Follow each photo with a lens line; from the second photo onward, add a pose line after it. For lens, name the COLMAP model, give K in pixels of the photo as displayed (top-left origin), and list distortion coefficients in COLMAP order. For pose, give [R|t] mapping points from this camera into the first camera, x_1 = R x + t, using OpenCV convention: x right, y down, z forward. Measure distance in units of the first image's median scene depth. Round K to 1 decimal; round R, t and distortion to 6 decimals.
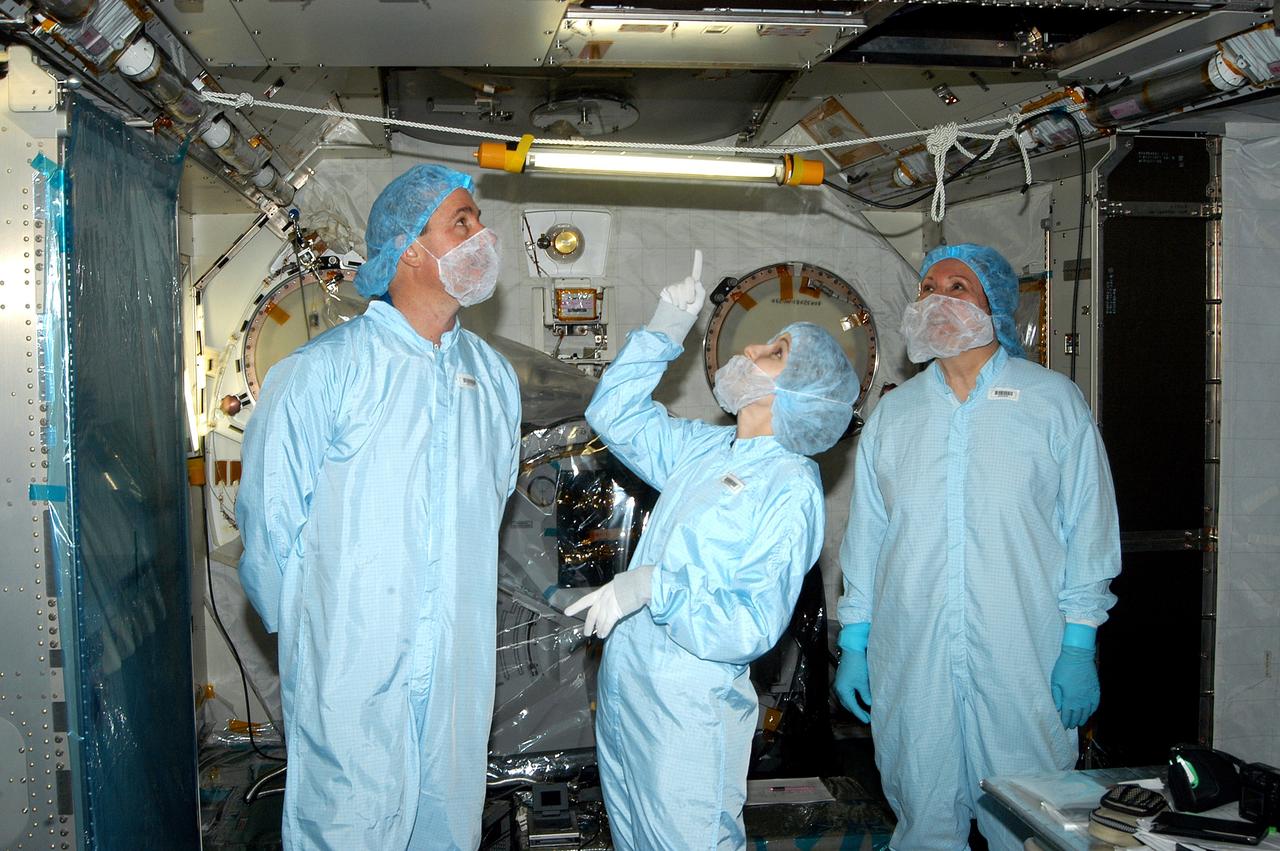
lens RADIAL K [[1531.5, 0, 636.0], [0, 1531.5, 426.9], [0, 0, 1]] dist [-0.110997, 0.000000]
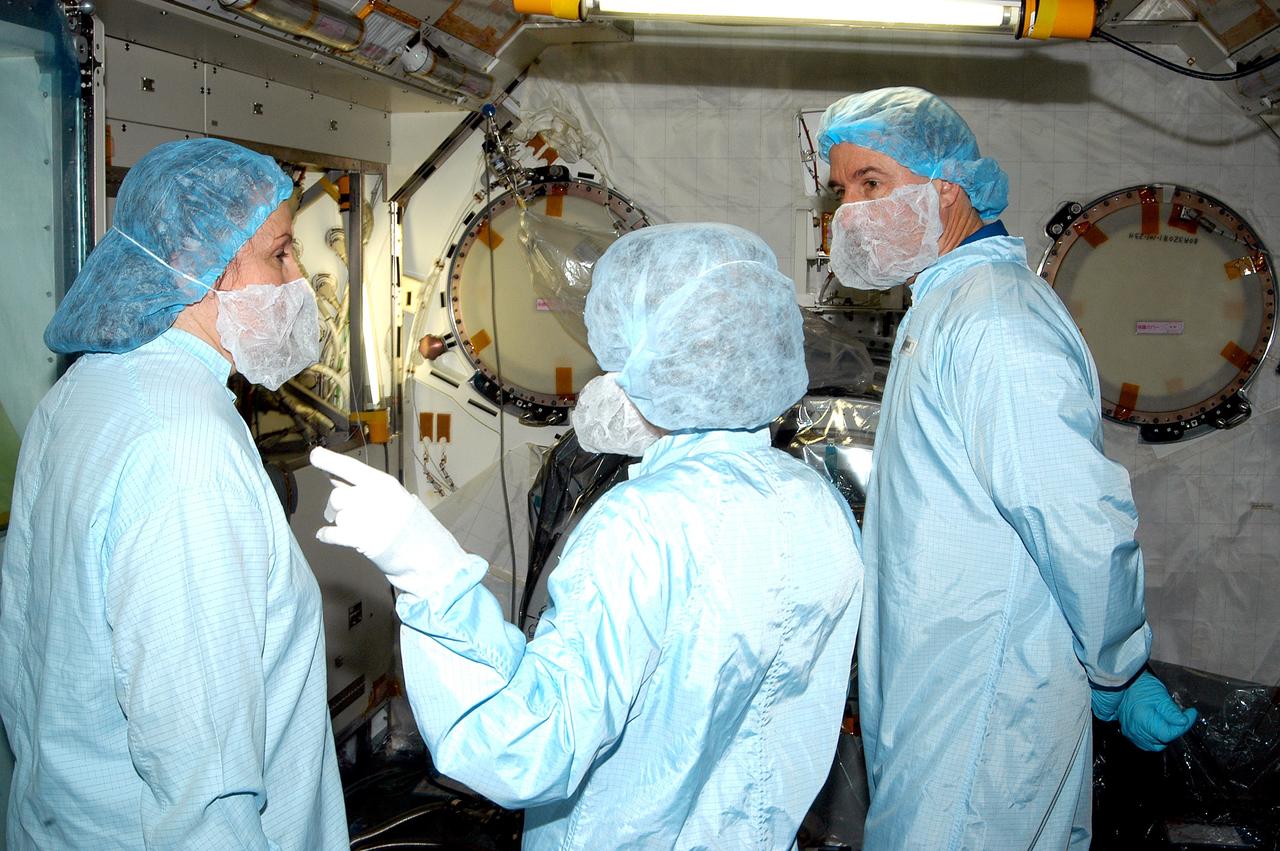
lens RADIAL K [[1531.5, 0, 642.8], [0, 1531.5, 431.4], [0, 0, 1]] dist [-0.110997, 0.000000]
pose [[0.957049, 0.057020, -0.284264, 0.083888], [-0.042291, 0.997438, 0.057691, -0.022272], [0.286825, -0.043191, 0.957009, 0.252303]]
